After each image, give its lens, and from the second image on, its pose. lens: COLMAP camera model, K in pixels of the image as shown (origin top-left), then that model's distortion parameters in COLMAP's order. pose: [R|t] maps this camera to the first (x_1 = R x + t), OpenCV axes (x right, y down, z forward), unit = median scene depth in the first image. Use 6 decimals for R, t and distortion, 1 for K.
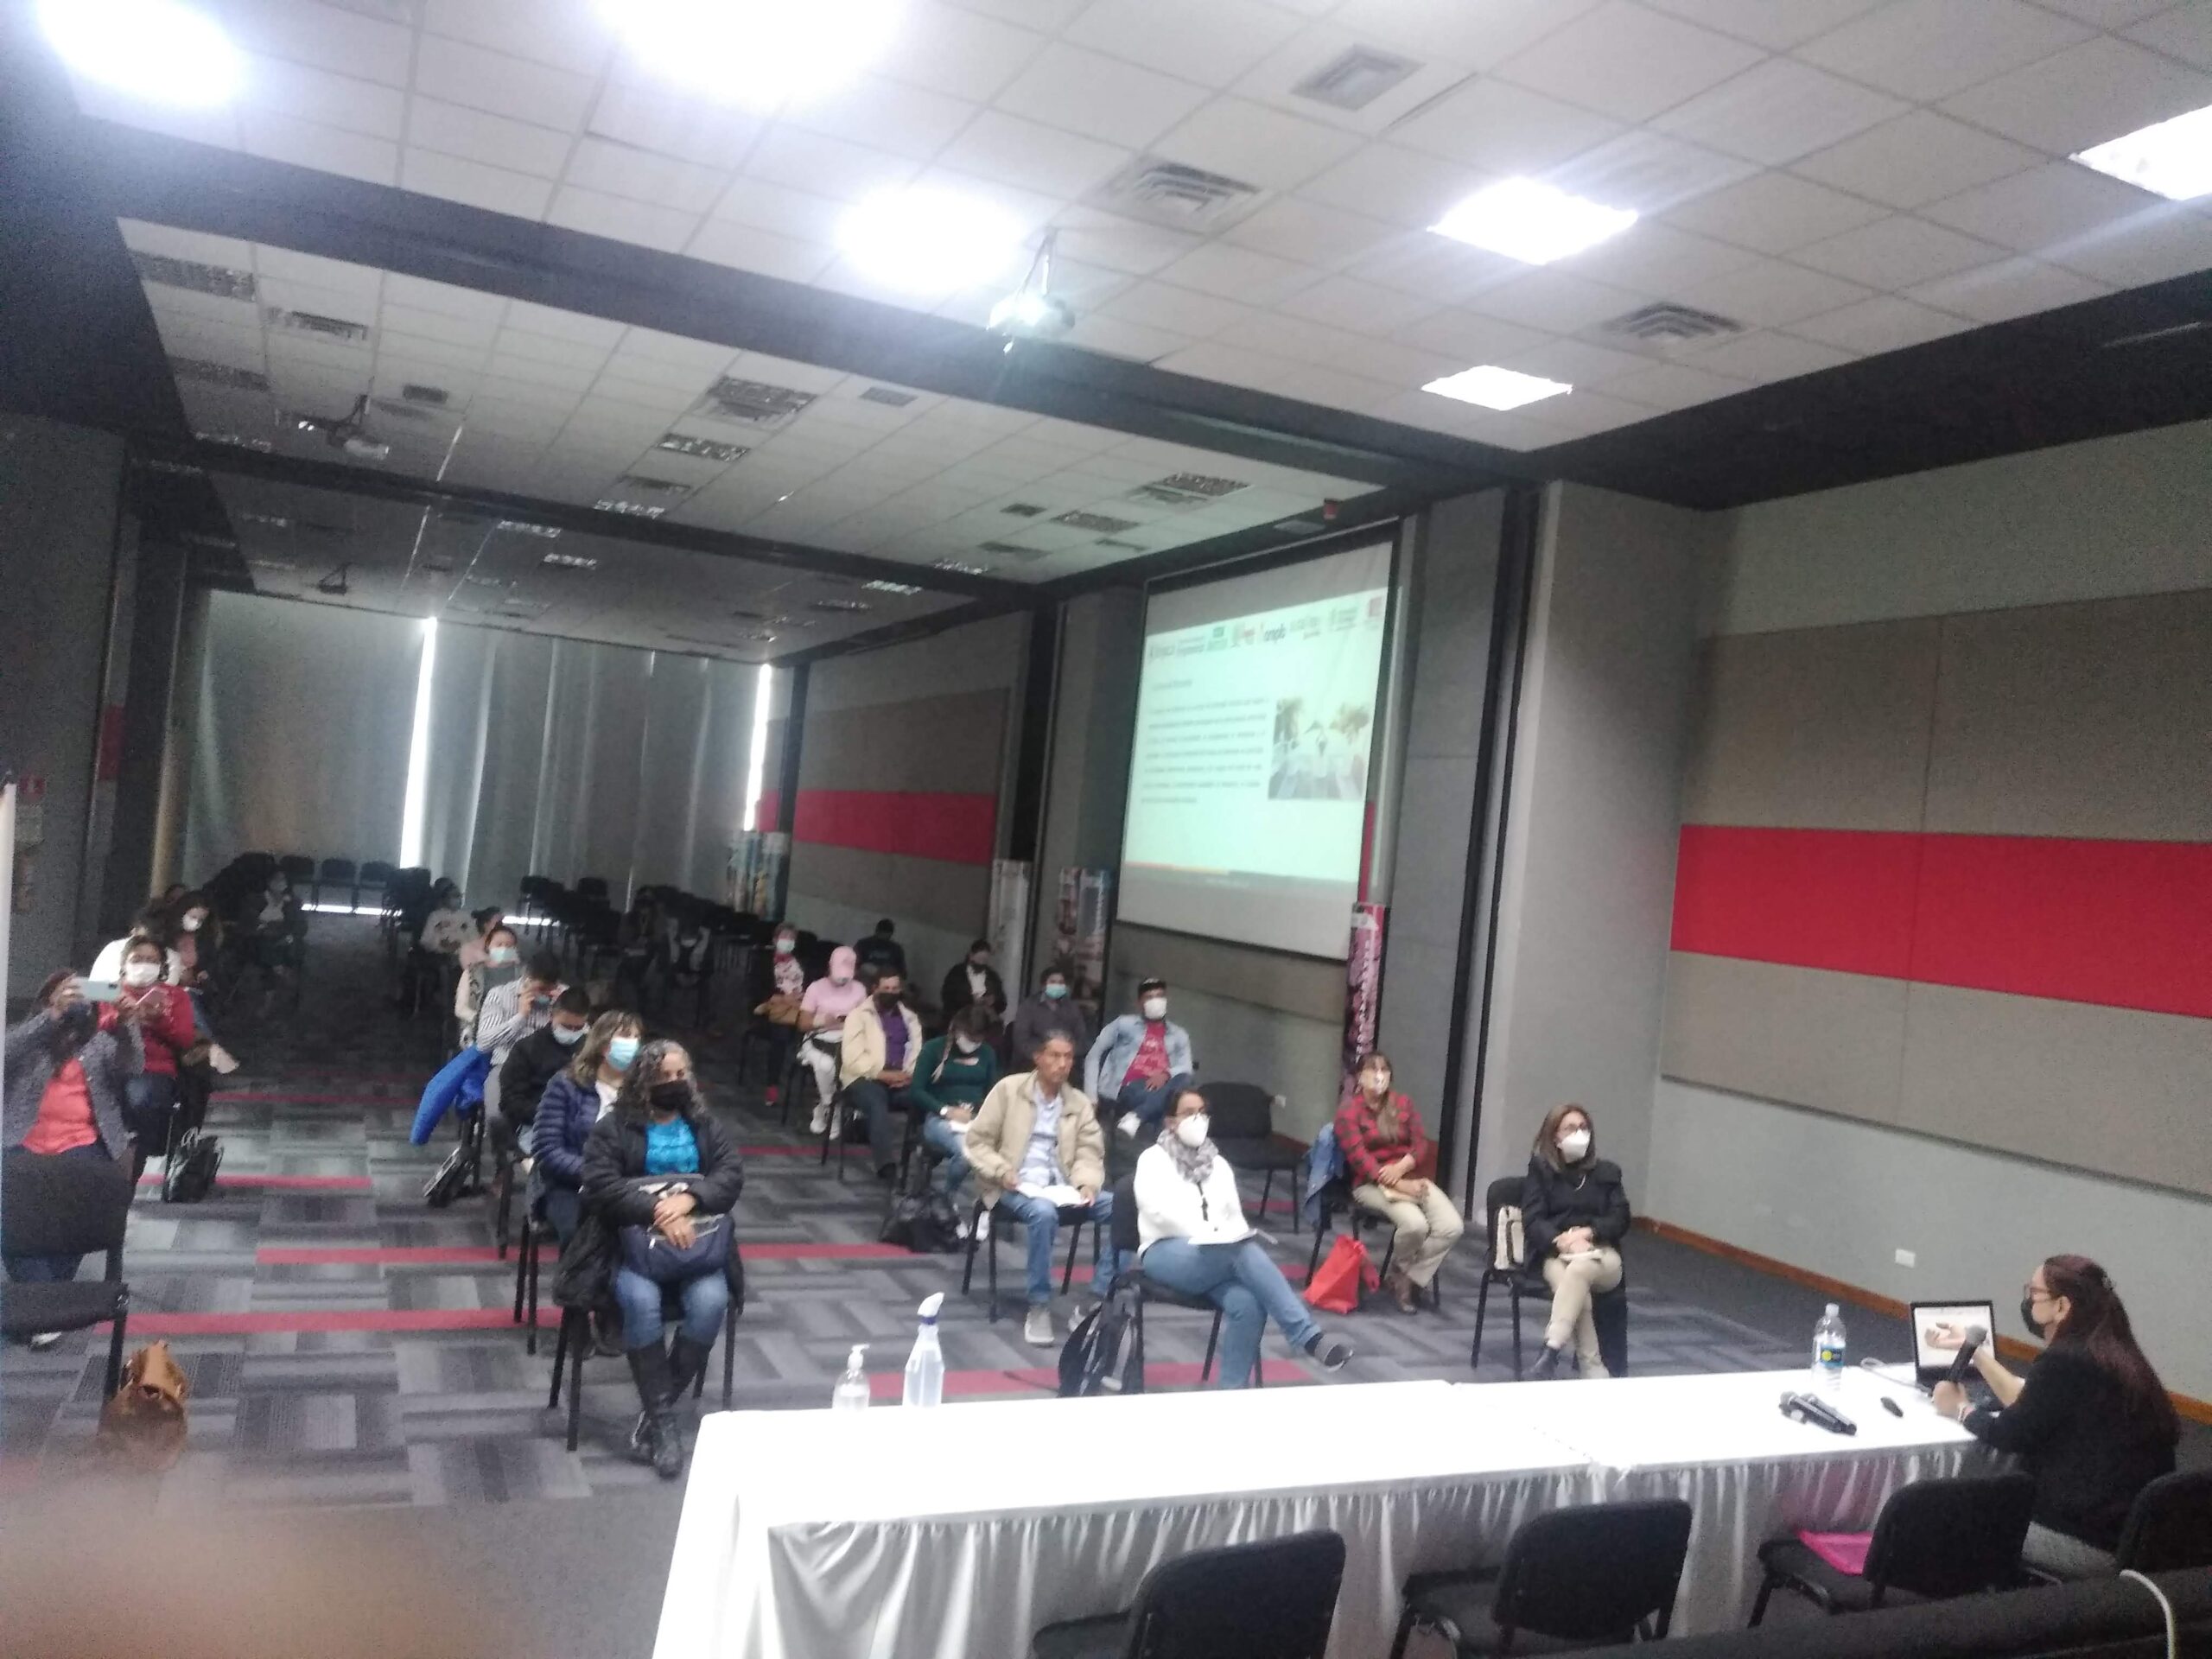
lens RADIAL K [[1701.9, 0, 1099.4], [0, 1701.9, 813.3], [0, 0, 1]] dist [0.105074, -0.179004]
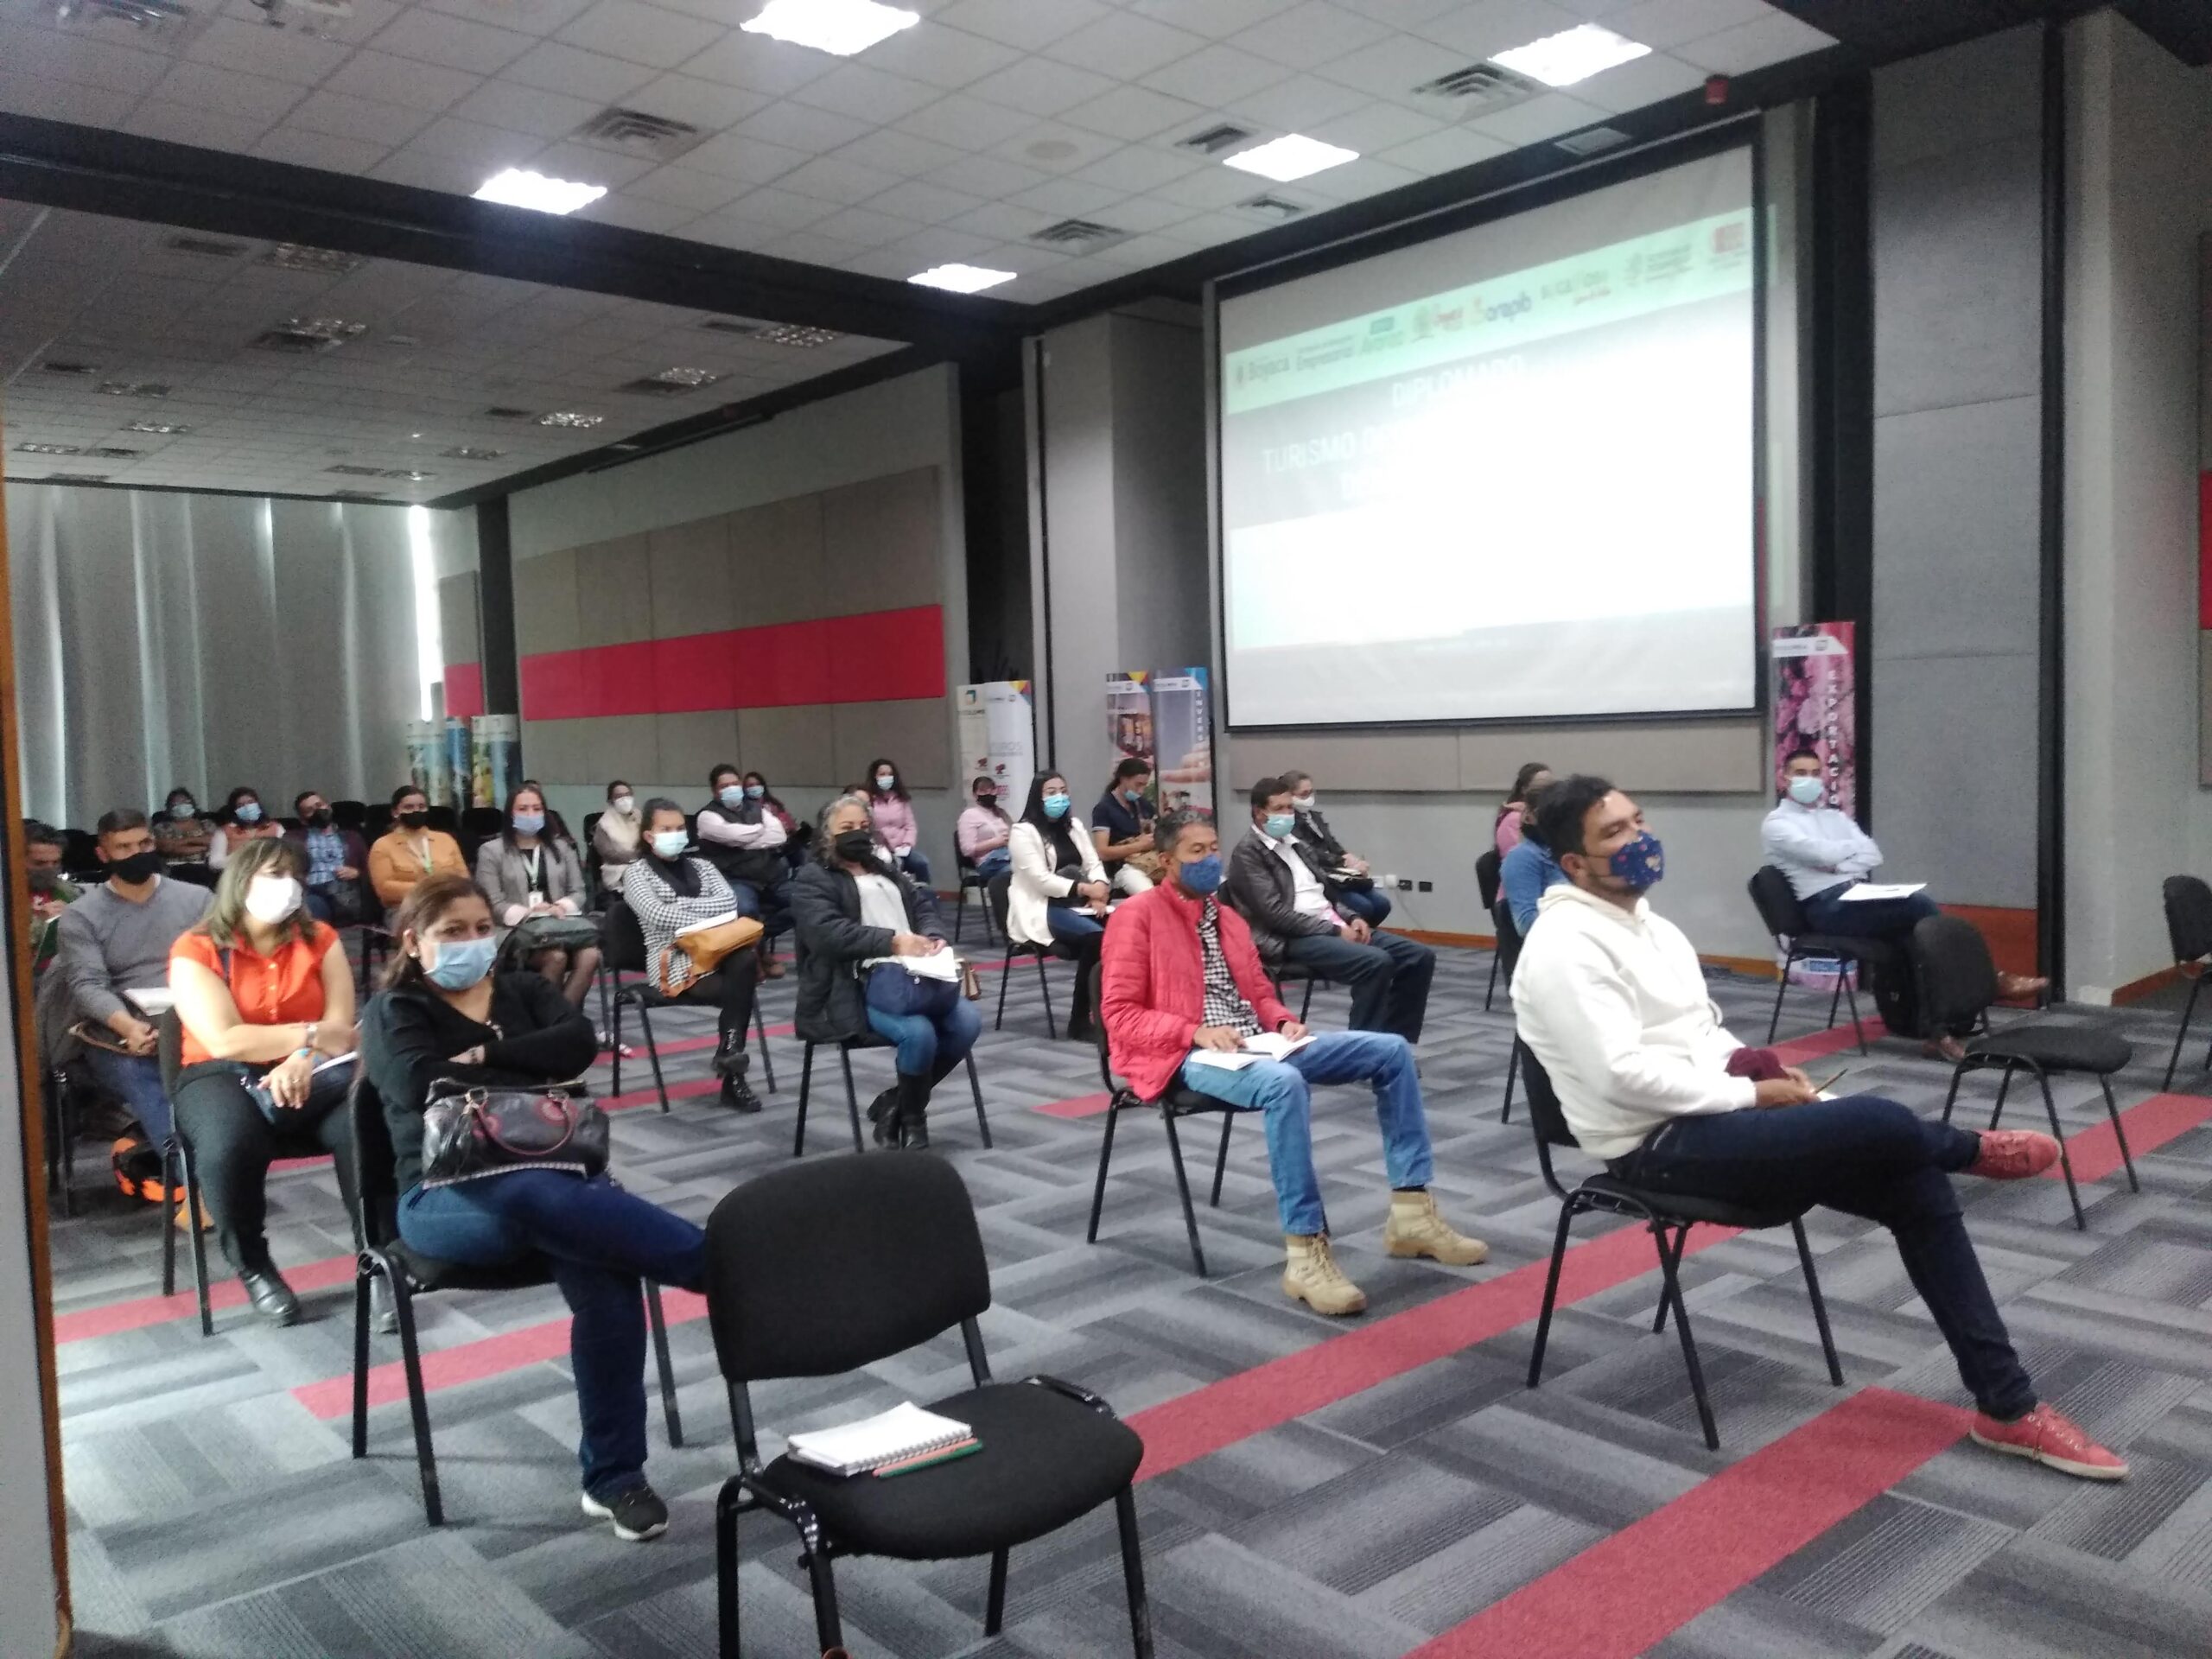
lens RADIAL K [[1701.9, 0, 1099.4], [0, 1701.9, 813.3], [0, 0, 1]] dist [0.105074, -0.179004]
pose [[0.947857, -0.136696, 0.287890, -0.303577], [0.113229, 0.988850, 0.096725, 0.021326], [-0.297902, -0.059084, 0.952766, 0.295955]]
